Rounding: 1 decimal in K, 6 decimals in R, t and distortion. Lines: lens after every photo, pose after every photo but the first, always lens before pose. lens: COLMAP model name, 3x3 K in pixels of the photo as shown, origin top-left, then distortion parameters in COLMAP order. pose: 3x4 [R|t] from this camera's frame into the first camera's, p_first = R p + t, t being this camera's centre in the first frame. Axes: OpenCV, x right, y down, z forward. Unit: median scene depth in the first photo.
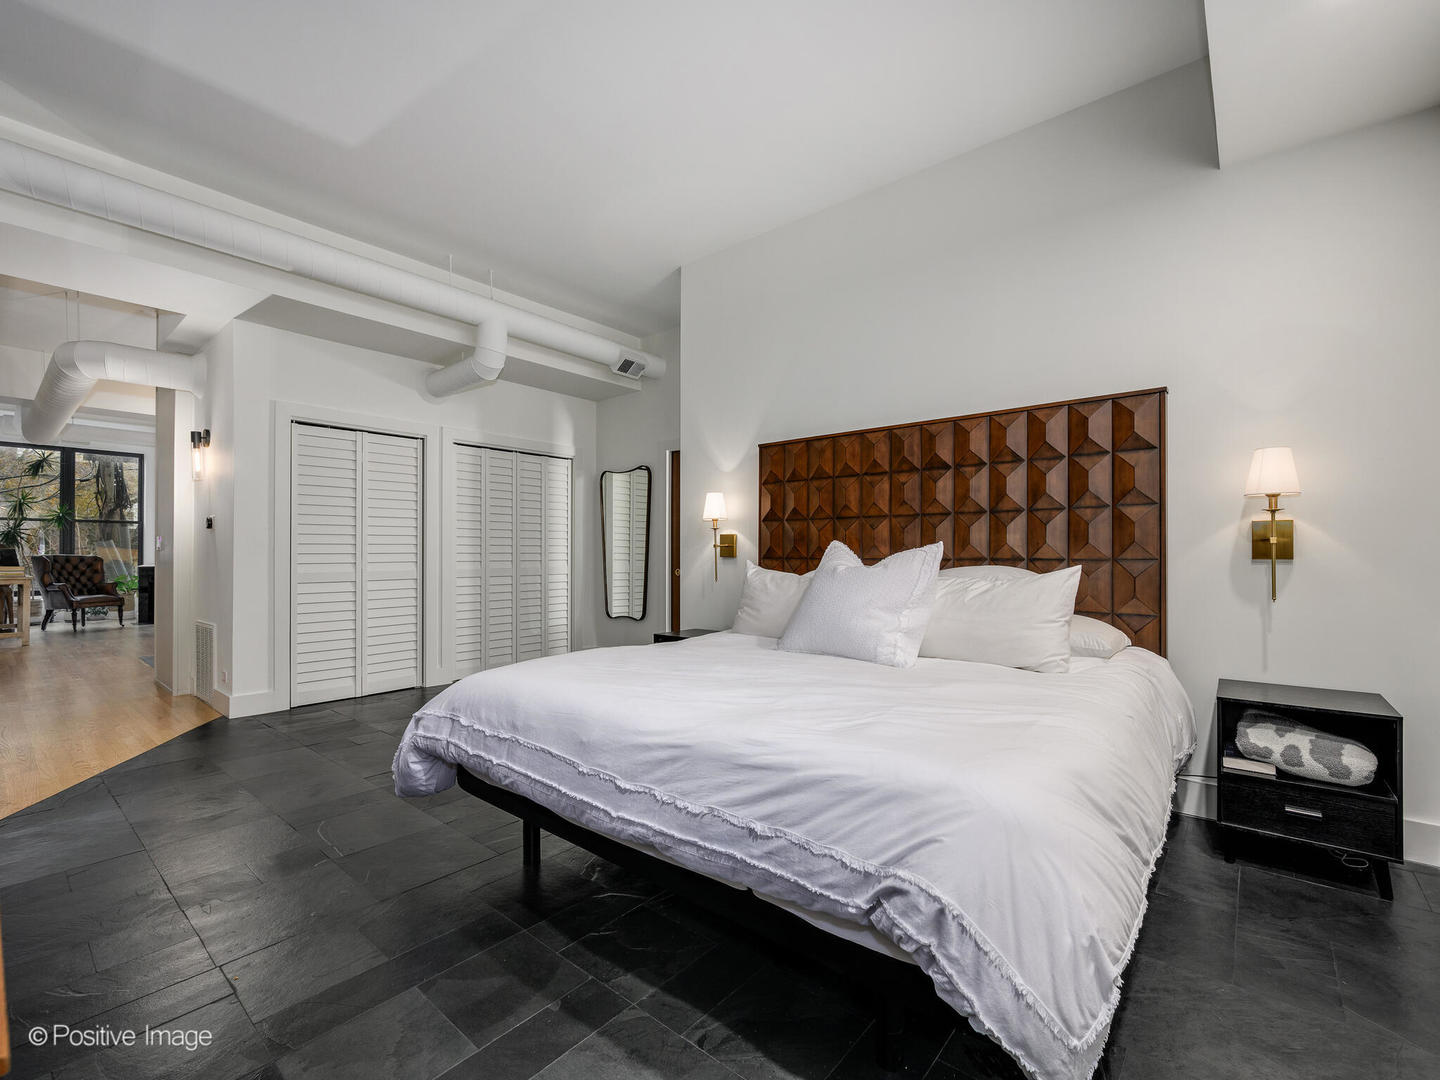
lens RADIAL K [[639.2, 0, 729.9], [0, 639.2, 550.8], [0, 0, 1]] dist [-0.003765, 0.000273]
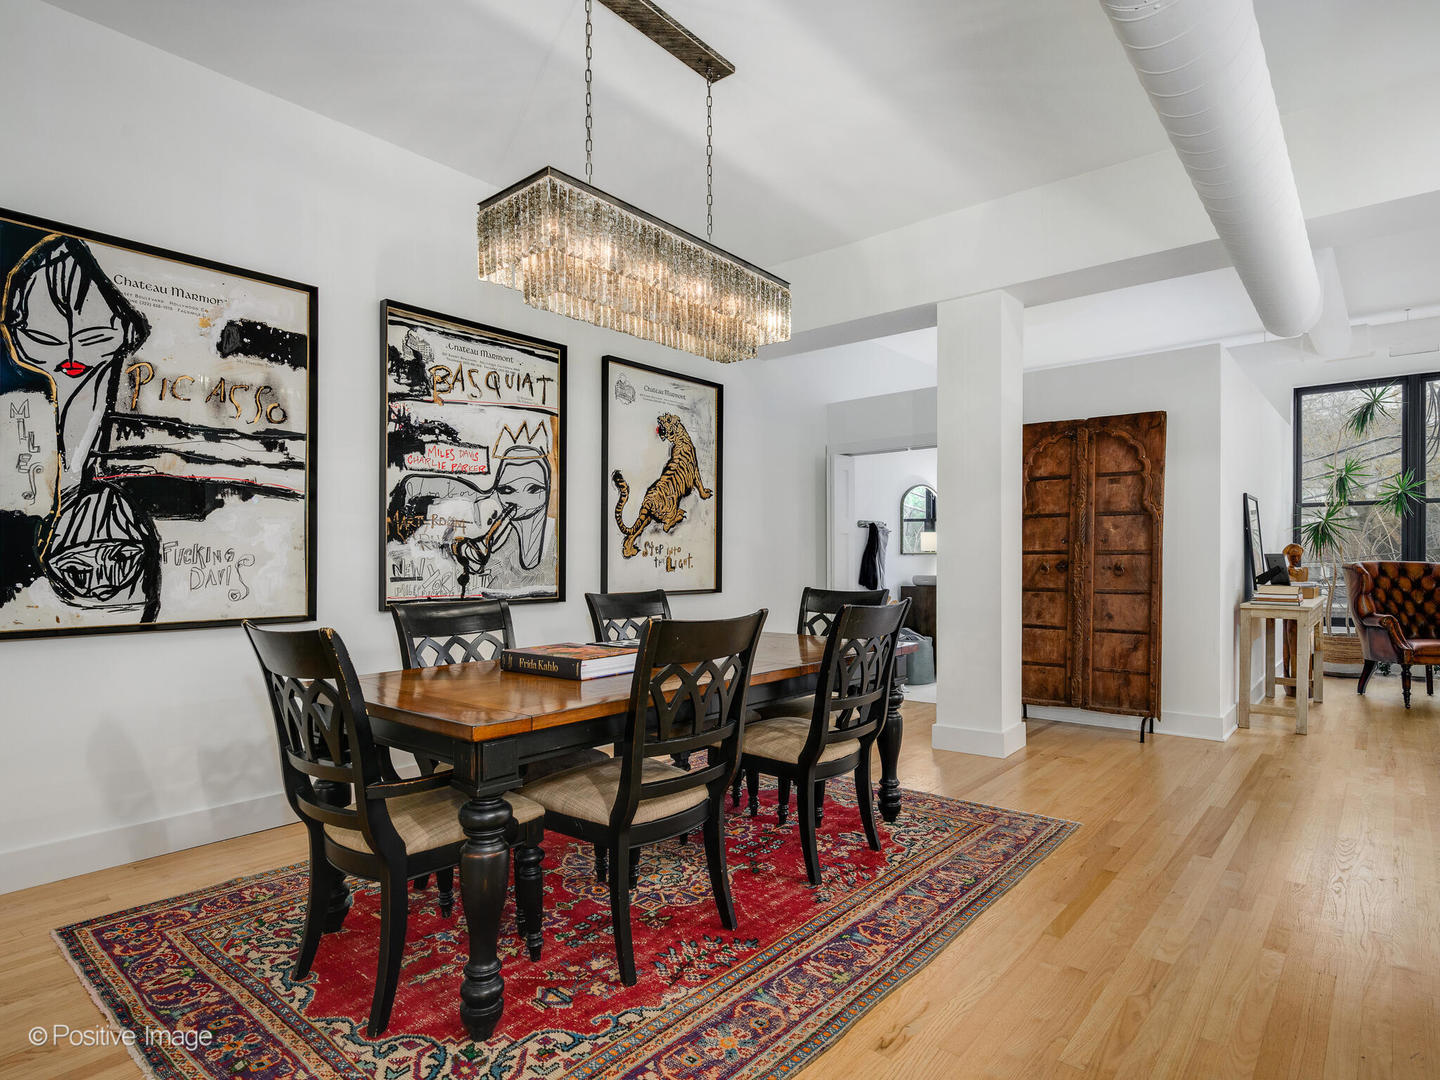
lens RADIAL K [[775.5, 0, 706.3], [0, 775.5, 565.3], [0, 0, 1]] dist [-0.005908, -0.000638]
pose [[-0.034375, 0.006228, -0.999390, -0.351726], [0.017584, 0.999830, 0.005626, -0.004930], [0.999254, -0.017380, -0.034479, 0.419327]]
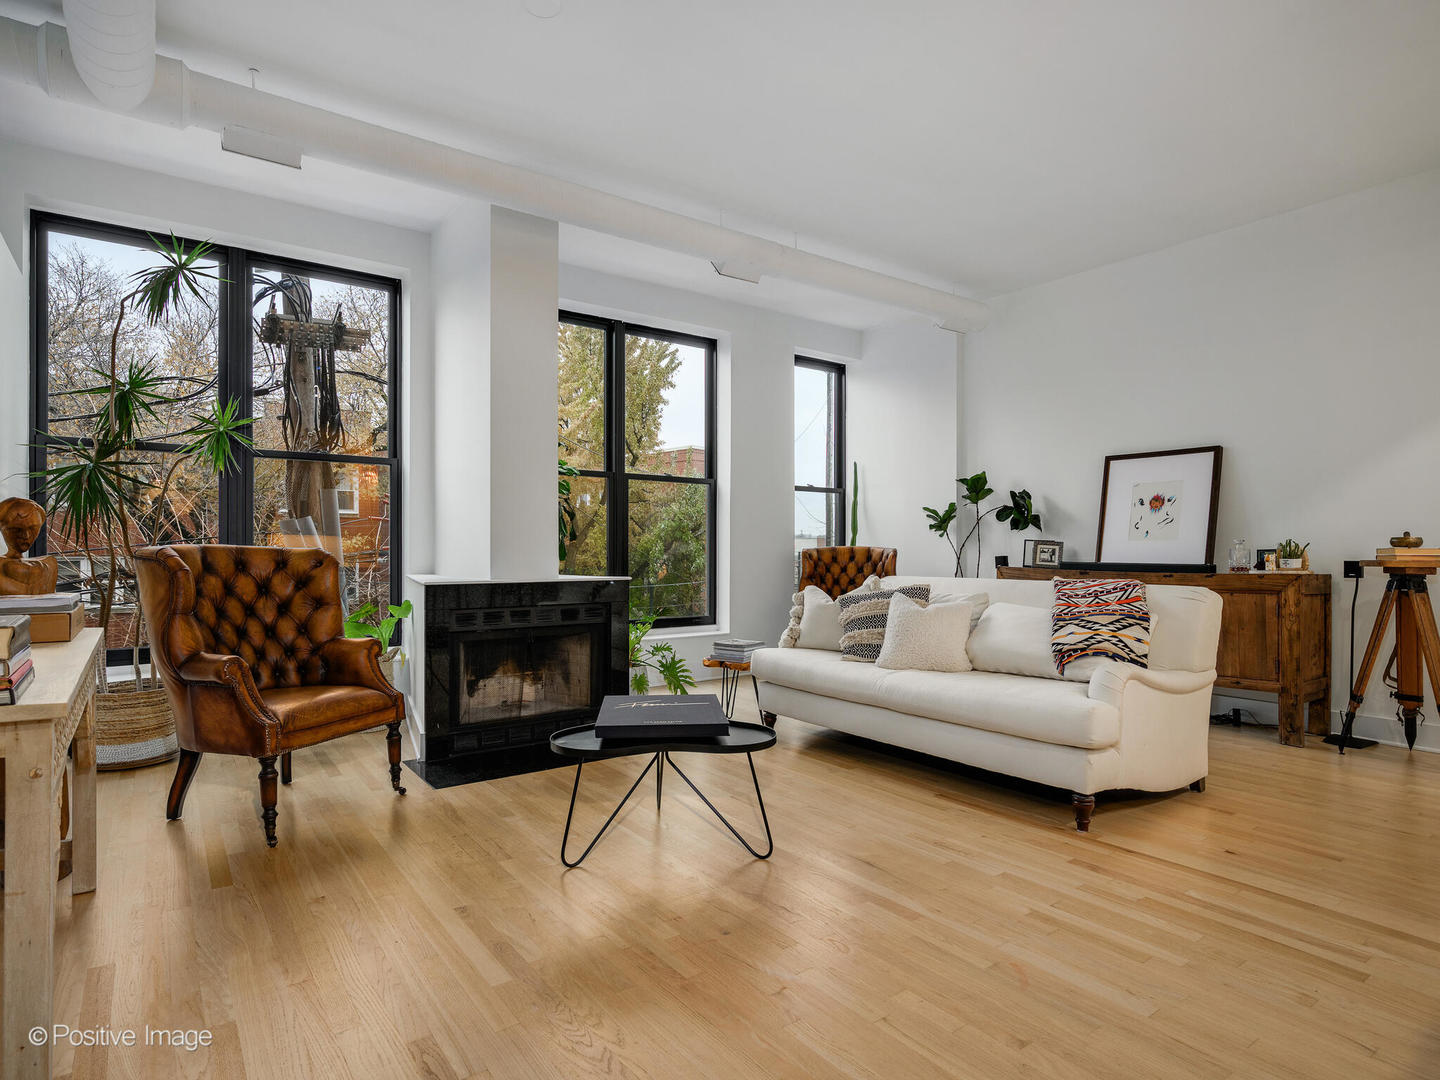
lens RADIAL K [[799.3, 0, 733.3], [0, 799.3, 544.7], [0, 0, 1]] dist [-0.003246, -0.002209]
pose [[0.971022, -0.003833, -0.238961, -0.724582], [0.005133, 0.999975, 0.004818, 0.004891], [0.238936, -0.005905, 0.971017, 0.689846]]
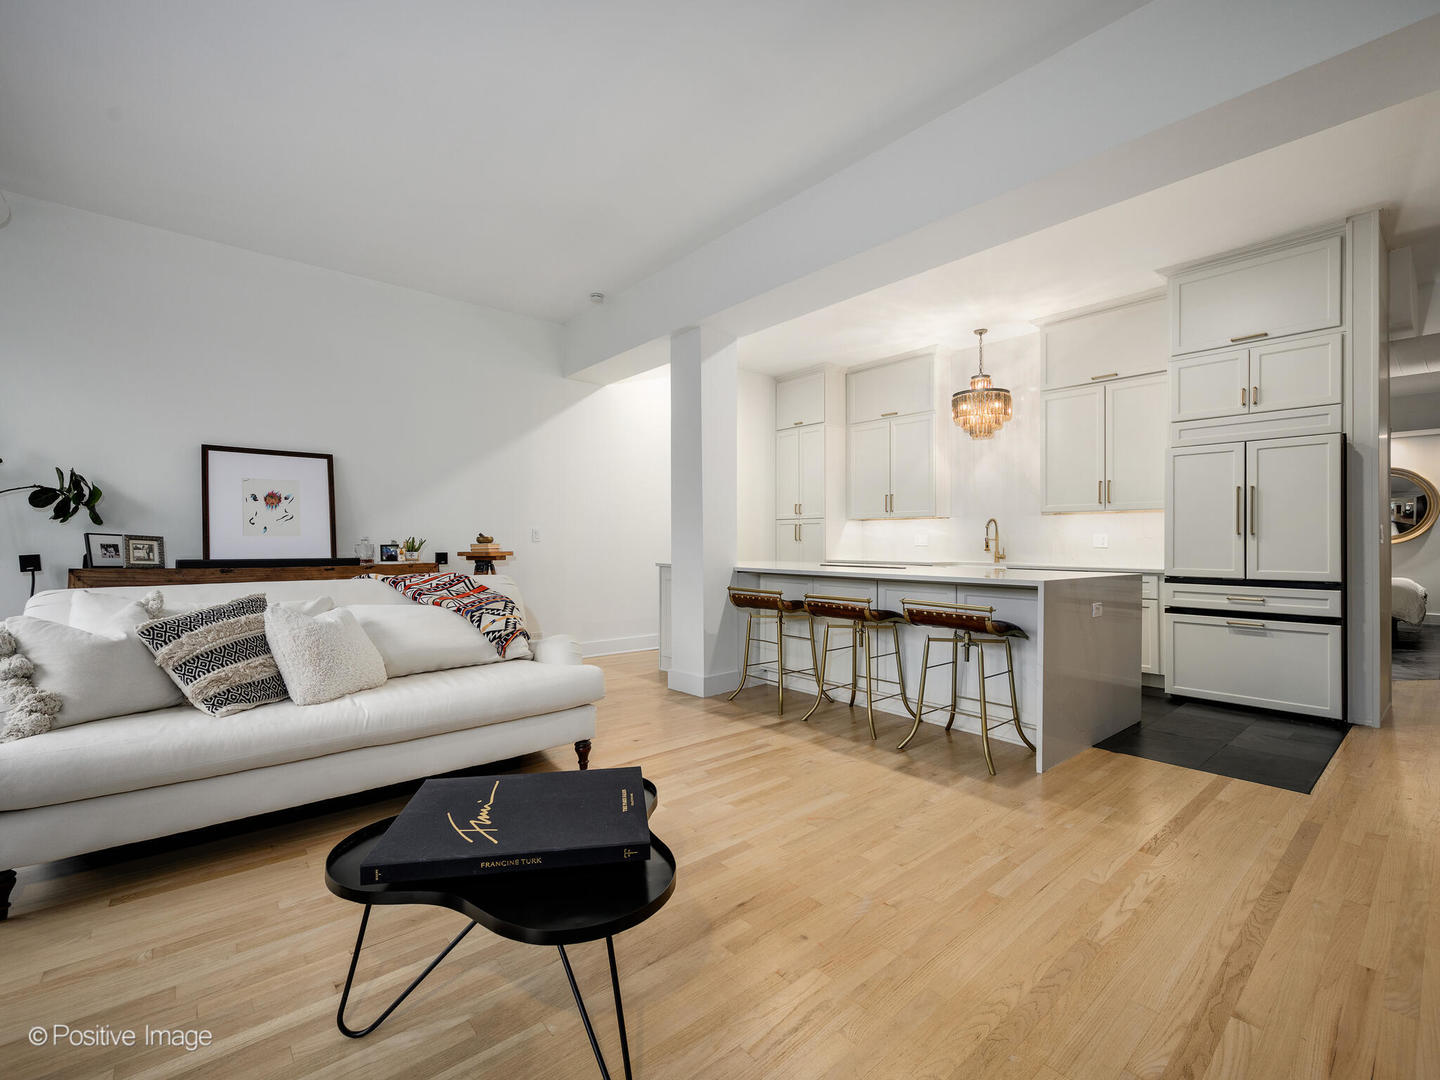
lens RADIAL K [[639.2, 0, 715.9], [0, 639.2, 537.4], [0, 0, 1]] dist [-0.003765, 0.000273]
pose [[0.164287, 0.003305, 0.986407, -0.968891], [-0.013966, 0.999902, -0.001024, 0.002898], [-0.986314, -0.013608, 0.164317, 0.908800]]
